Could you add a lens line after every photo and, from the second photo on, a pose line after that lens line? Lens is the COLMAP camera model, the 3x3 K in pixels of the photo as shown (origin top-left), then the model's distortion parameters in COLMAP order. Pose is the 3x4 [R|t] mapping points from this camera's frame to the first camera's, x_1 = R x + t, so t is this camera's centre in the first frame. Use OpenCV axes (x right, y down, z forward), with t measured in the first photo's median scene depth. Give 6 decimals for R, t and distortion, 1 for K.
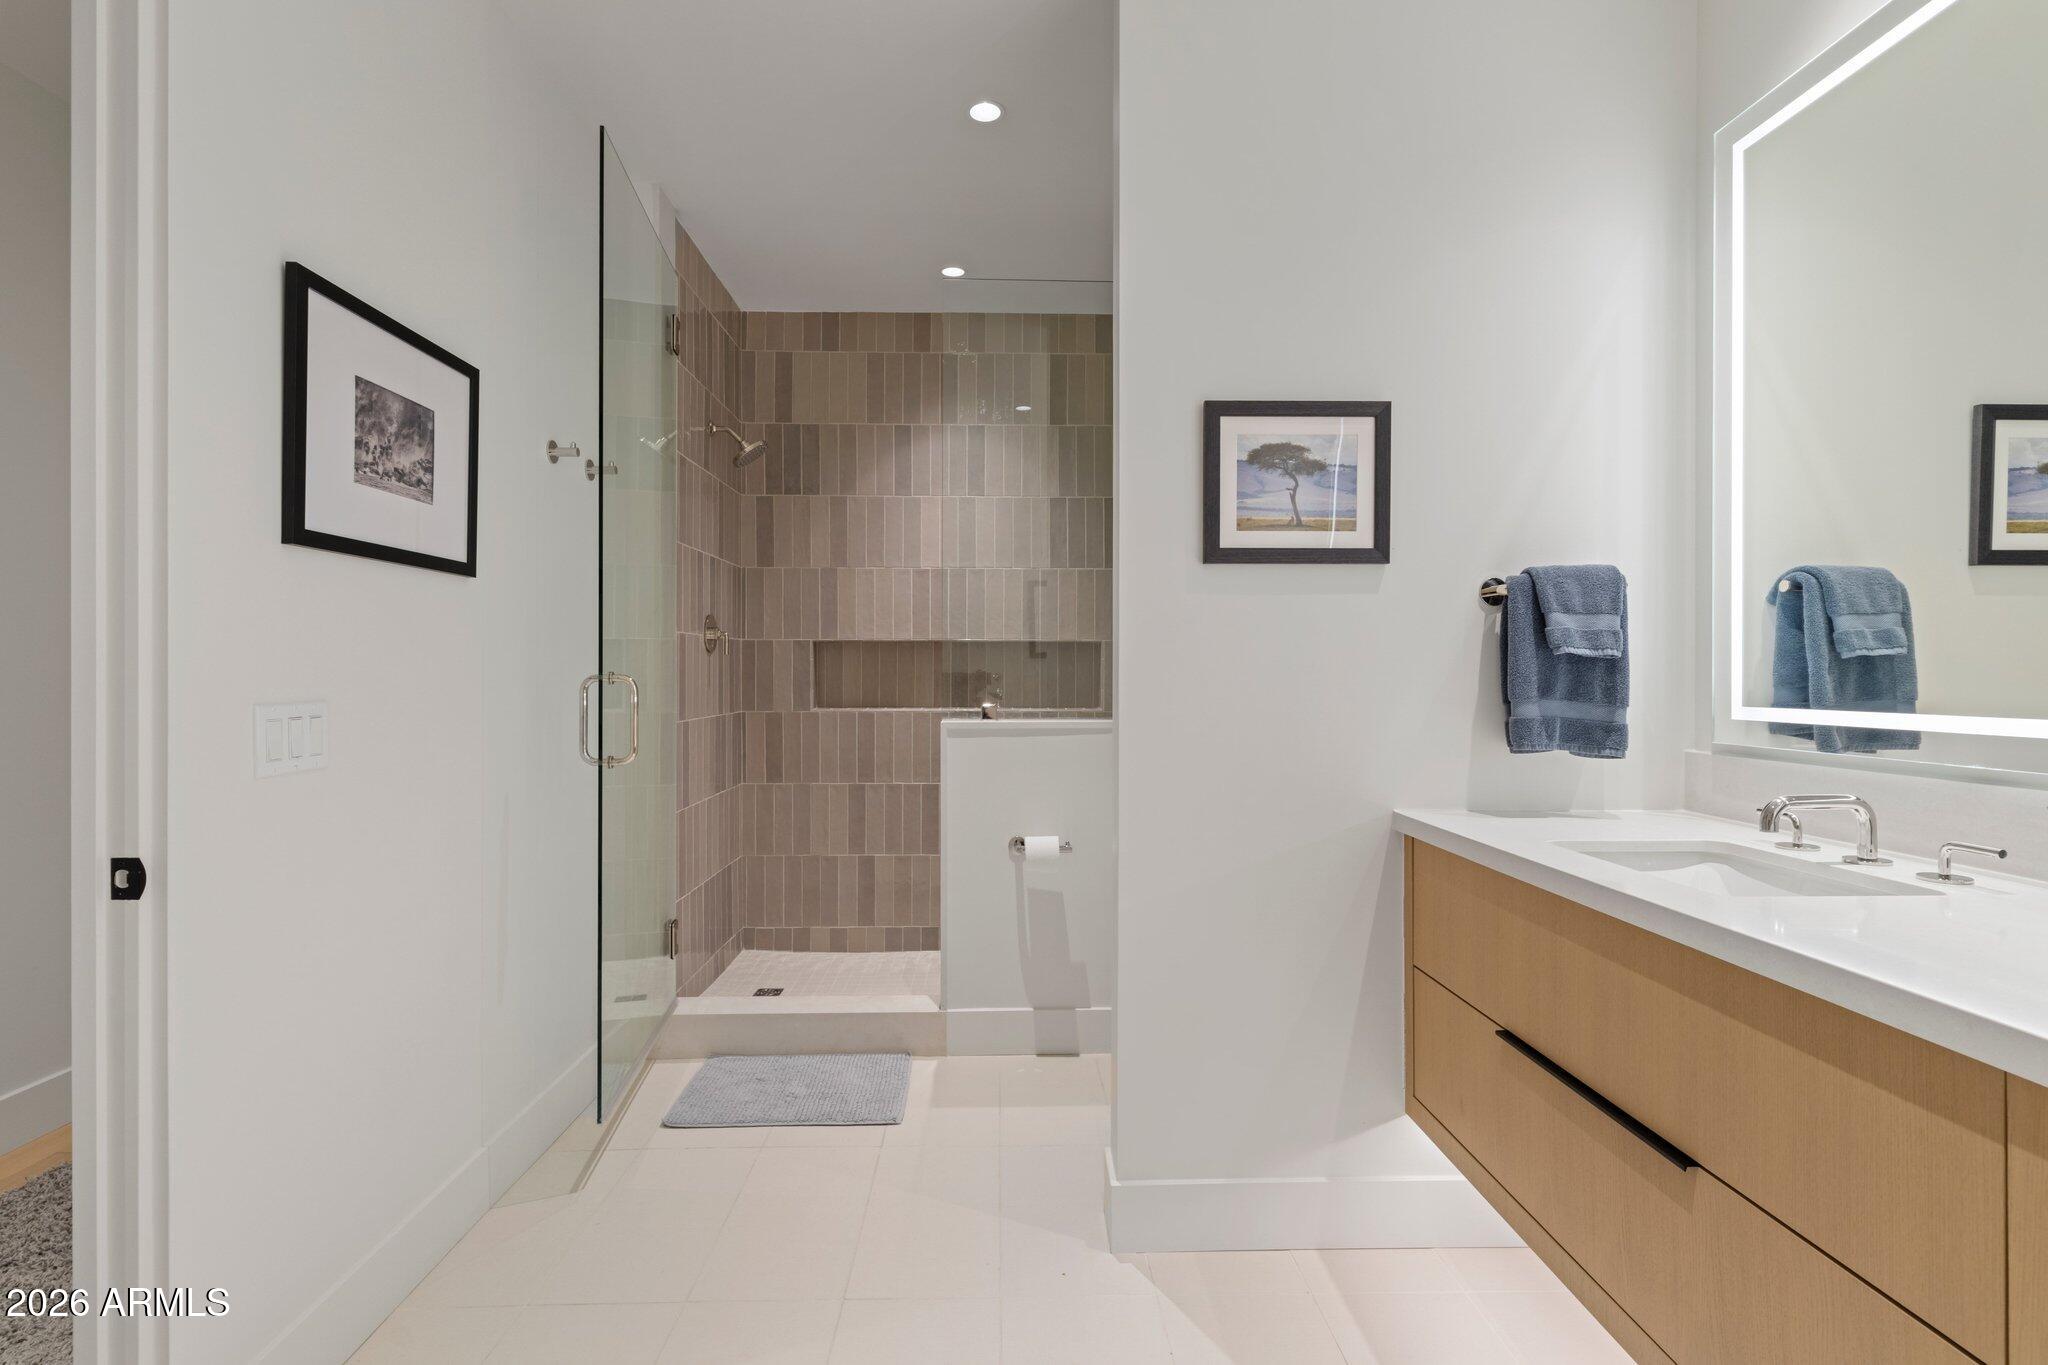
lens RADIAL K [[974.1, 0, 1021.4], [0, 974.1, 678.5], [0, 0, 1]] dist [0.002403, 0.000640]
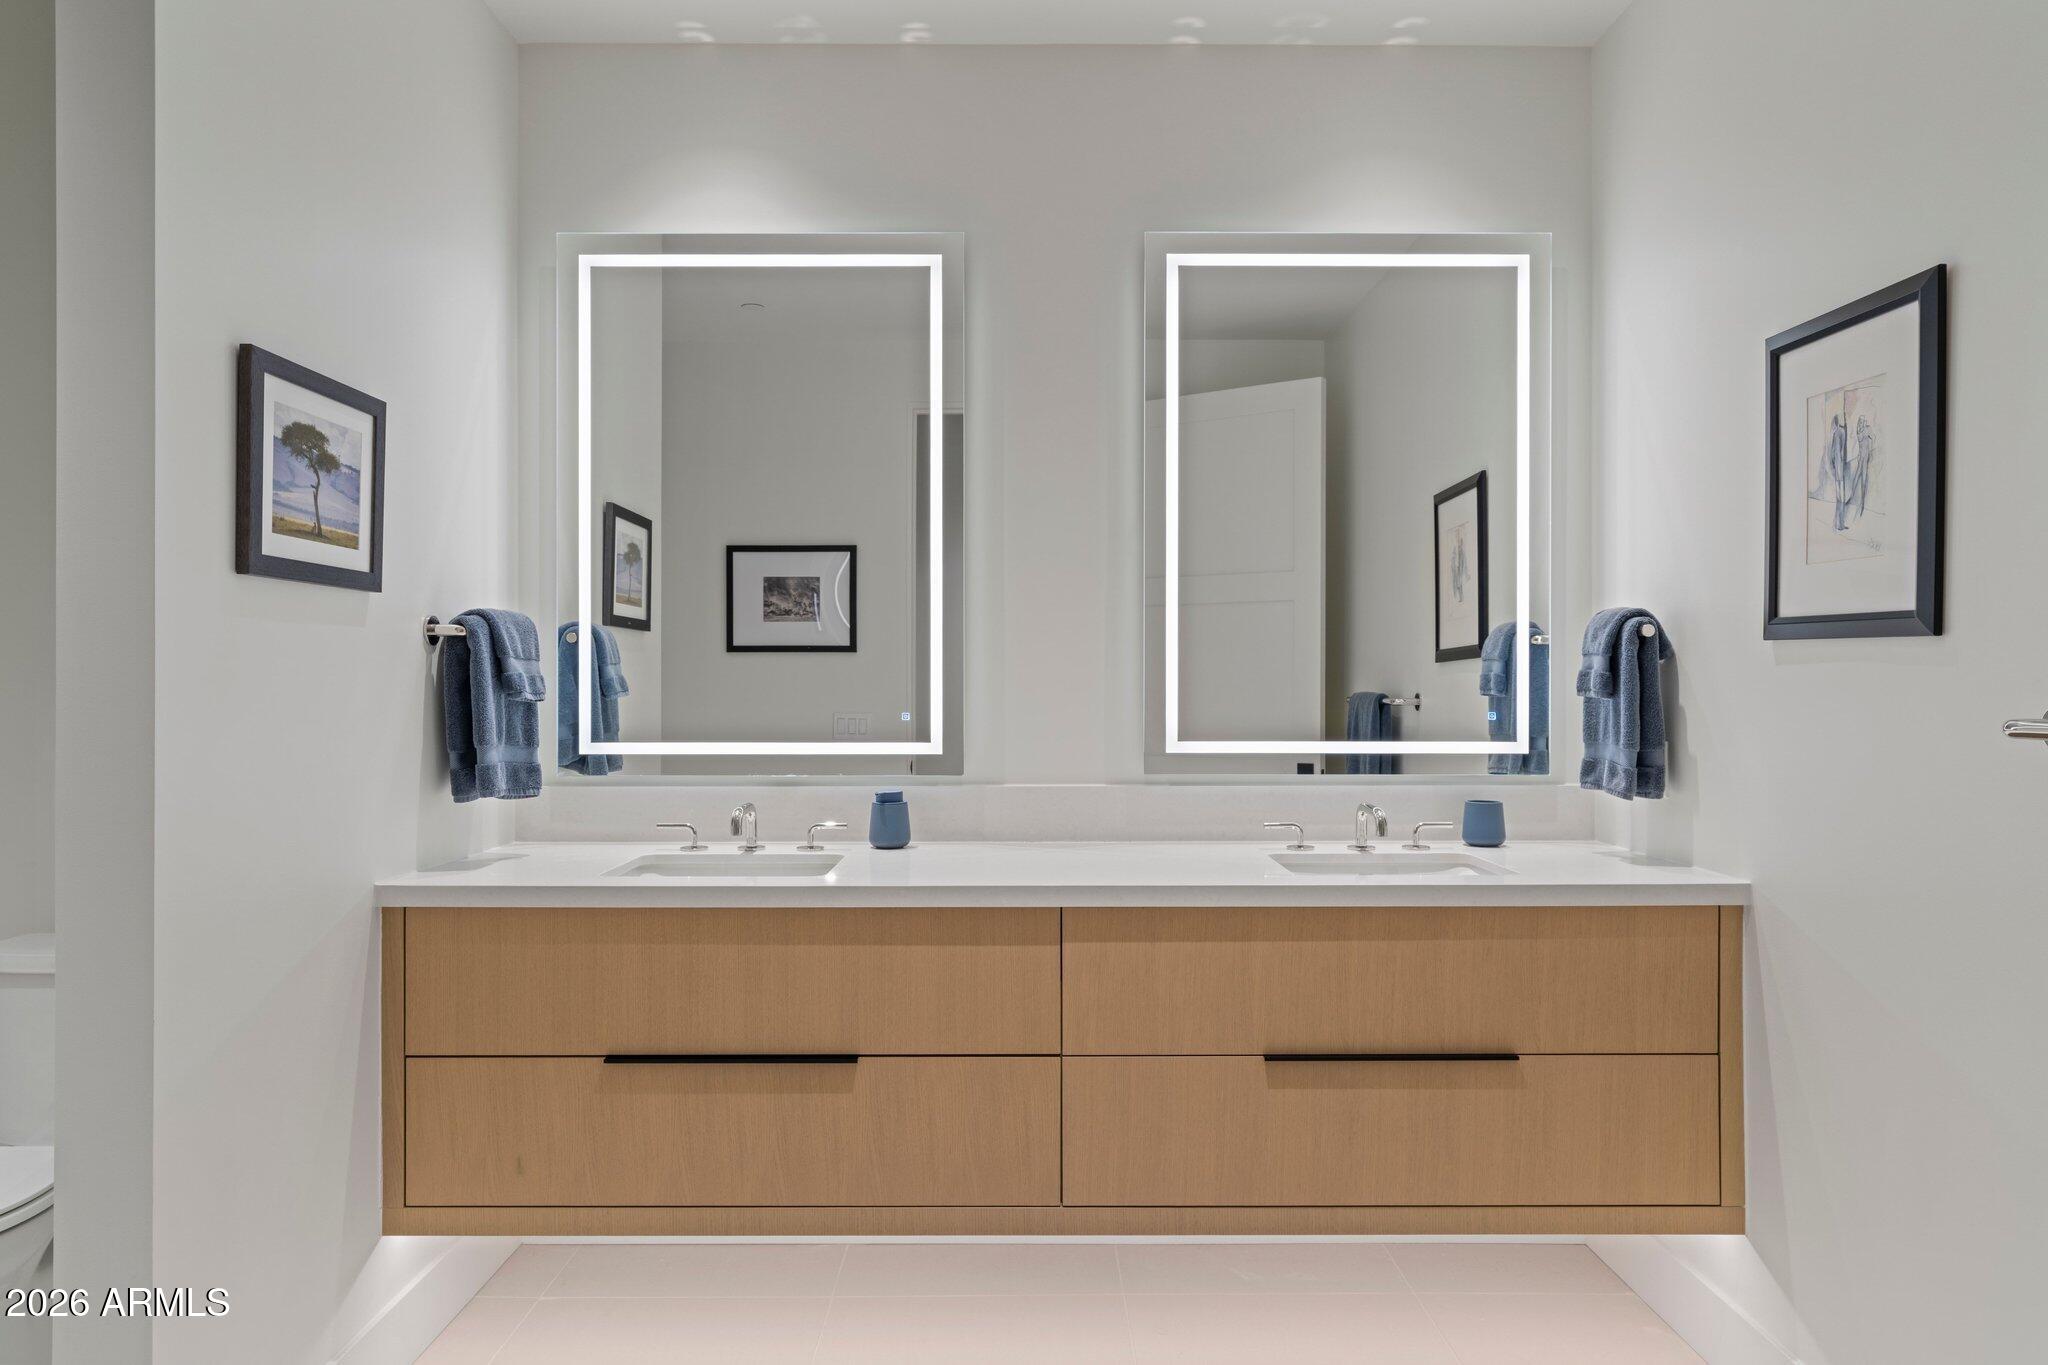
lens RADIAL K [[1391.5, 0, 1024.0], [0, 1391.5, 682.5], [0, 0, 1]] dist [0.001042, -0.000068]
pose [[-0.026162, -0.004196, 0.999649, -0.845231], [-0.007348, 0.999965, 0.004005, -0.048495], [-0.999631, -0.007241, -0.026192, 0.470034]]
